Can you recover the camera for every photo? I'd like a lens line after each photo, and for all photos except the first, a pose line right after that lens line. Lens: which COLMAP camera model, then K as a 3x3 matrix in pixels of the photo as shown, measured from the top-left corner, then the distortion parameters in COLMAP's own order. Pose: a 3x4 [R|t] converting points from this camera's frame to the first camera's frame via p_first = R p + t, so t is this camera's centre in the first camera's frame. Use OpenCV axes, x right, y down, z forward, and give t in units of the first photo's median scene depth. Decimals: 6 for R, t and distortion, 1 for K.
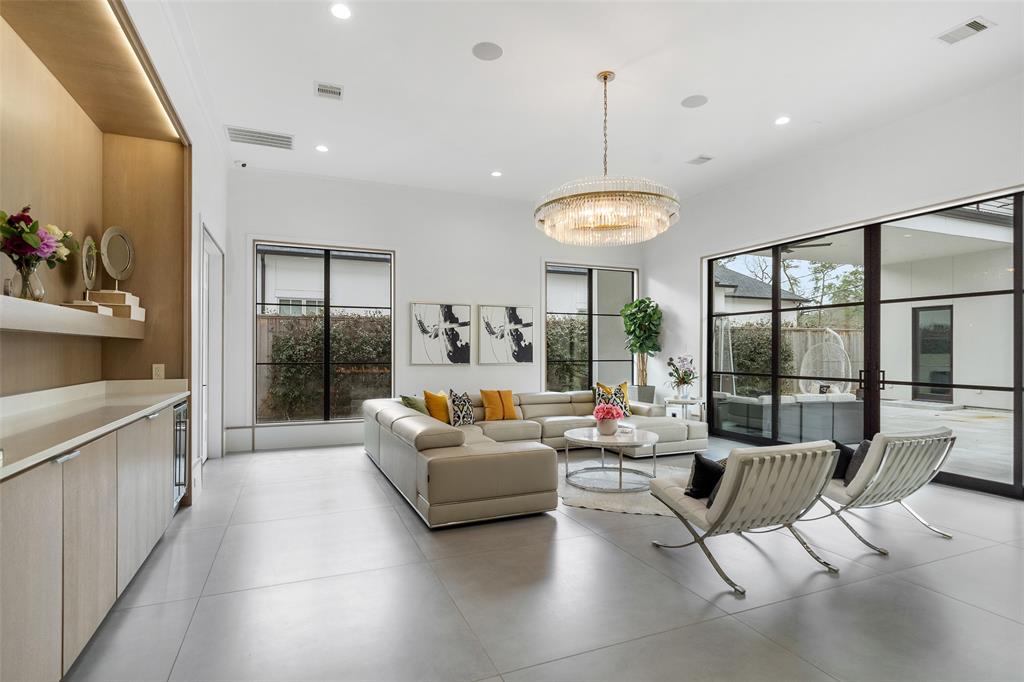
lens RADIAL K [[521.5, 0, 507.2], [0, 521.5, 351.8], [0, 0, 1]] dist [0.028648, 0.000166]
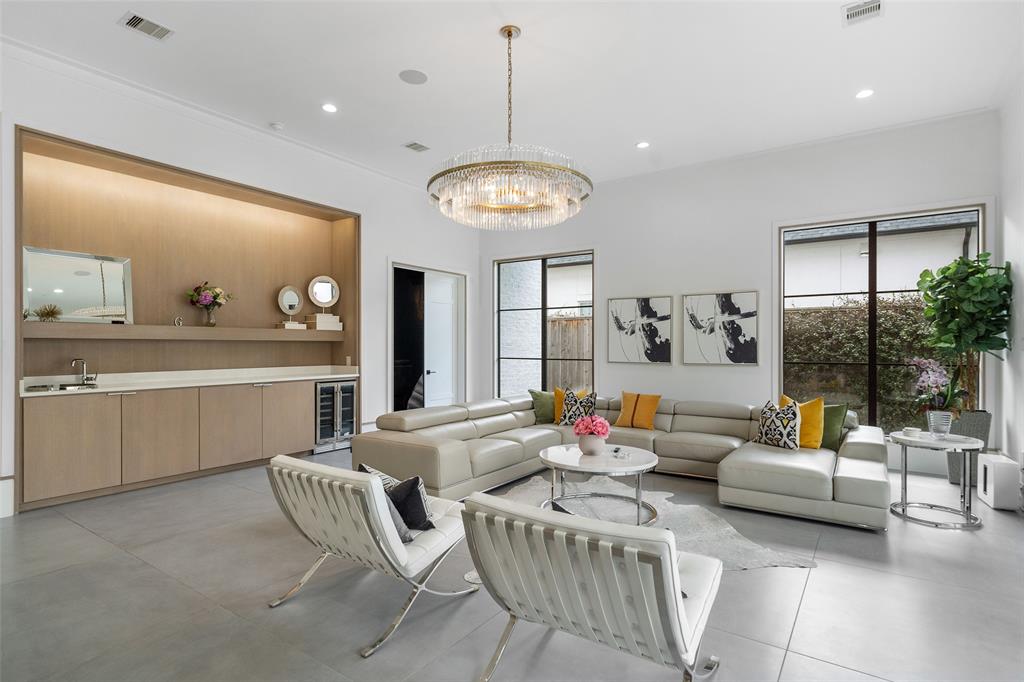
lens RADIAL K [[521.5, 0, 507.2], [0, 521.5, 351.8], [0, 0, 1]] dist [0.028648, 0.000166]
pose [[0.534550, 0.010854, -0.845067, 0.533016], [-0.001961, 0.999931, 0.011603, -0.005759], [0.845135, -0.004545, 0.534534, 0.302935]]
